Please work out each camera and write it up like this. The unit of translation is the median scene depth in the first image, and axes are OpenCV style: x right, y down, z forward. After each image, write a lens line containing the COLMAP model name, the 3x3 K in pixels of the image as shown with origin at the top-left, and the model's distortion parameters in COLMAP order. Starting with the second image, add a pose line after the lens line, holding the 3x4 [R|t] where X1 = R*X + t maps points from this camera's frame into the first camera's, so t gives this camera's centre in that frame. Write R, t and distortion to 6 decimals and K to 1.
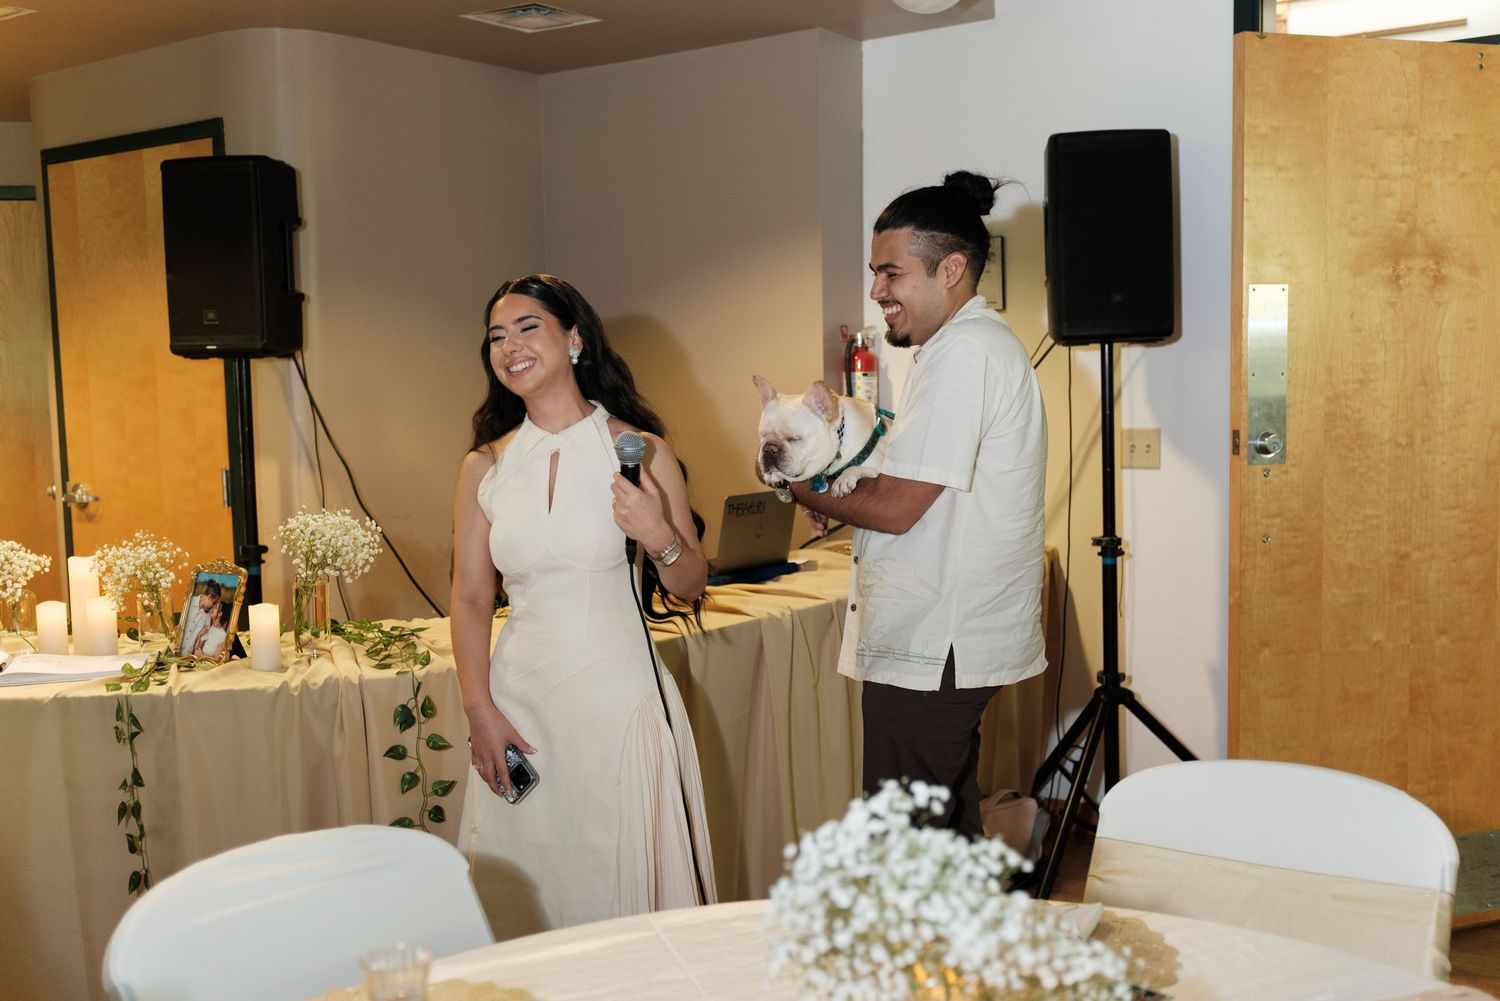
lens RADIAL K [[1496.8, 0, 793.5], [0, 1496.8, 495.1], [0, 0, 1]] dist [0.011113, -0.002675]
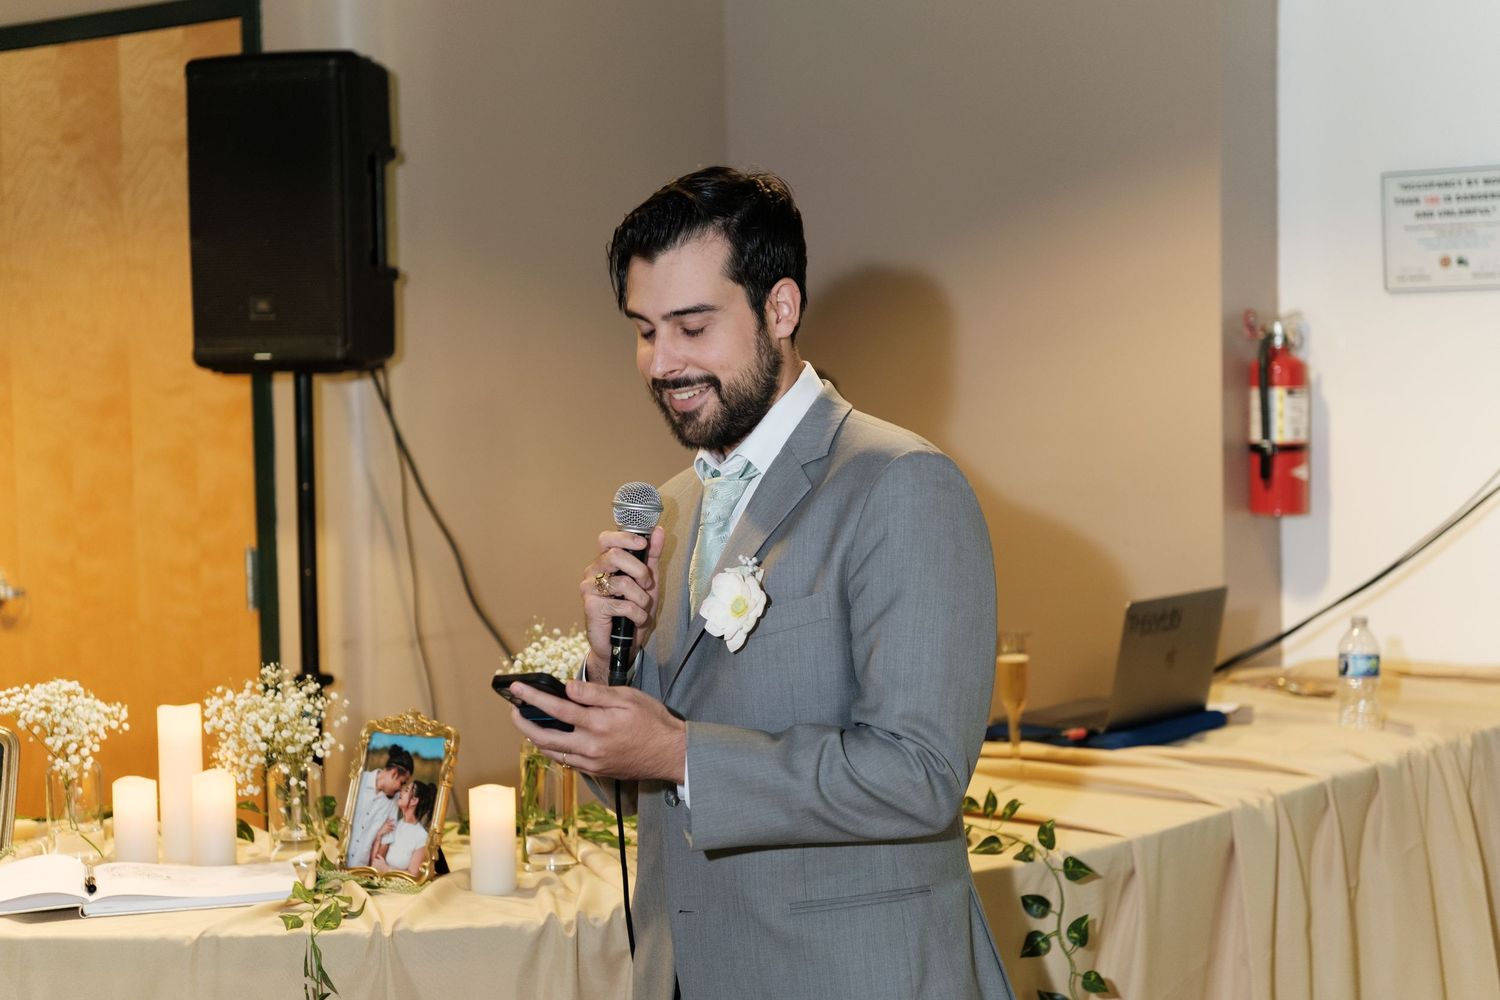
lens RADIAL K [[2522.6, 0, 750.3], [0, 2522.6, 421.5], [0, 0, 1]] dist [0.042564, -0.138740]
pose [[0.997927, -0.001396, -0.064340, -0.120421], [-0.002124, 0.998506, -0.054608, -0.014850], [0.064320, 0.054632, 0.996433, -0.034137]]
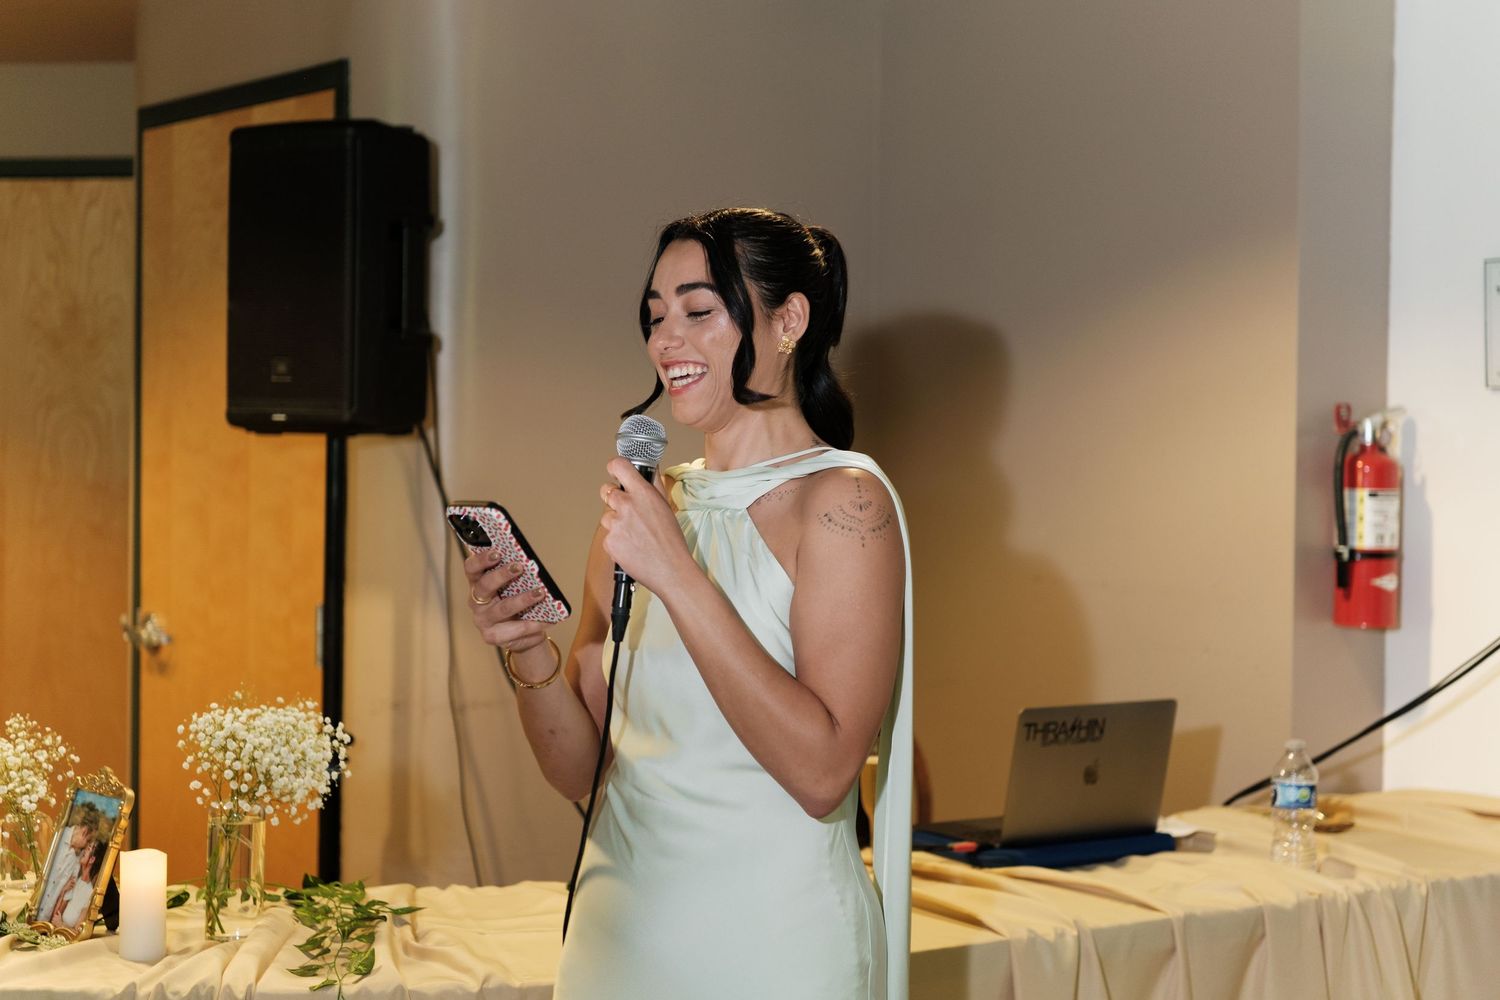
lens RADIAL K [[2522.6, 0, 750.3], [0, 2522.6, 421.5], [0, 0, 1]] dist [0.042564, -0.138740]
pose [[0.949334, 0.029210, -0.312908, 0.140148], [-0.056529, 0.995303, -0.078591, -0.024322], [0.309143, 0.092298, 0.946526, 0.047659]]
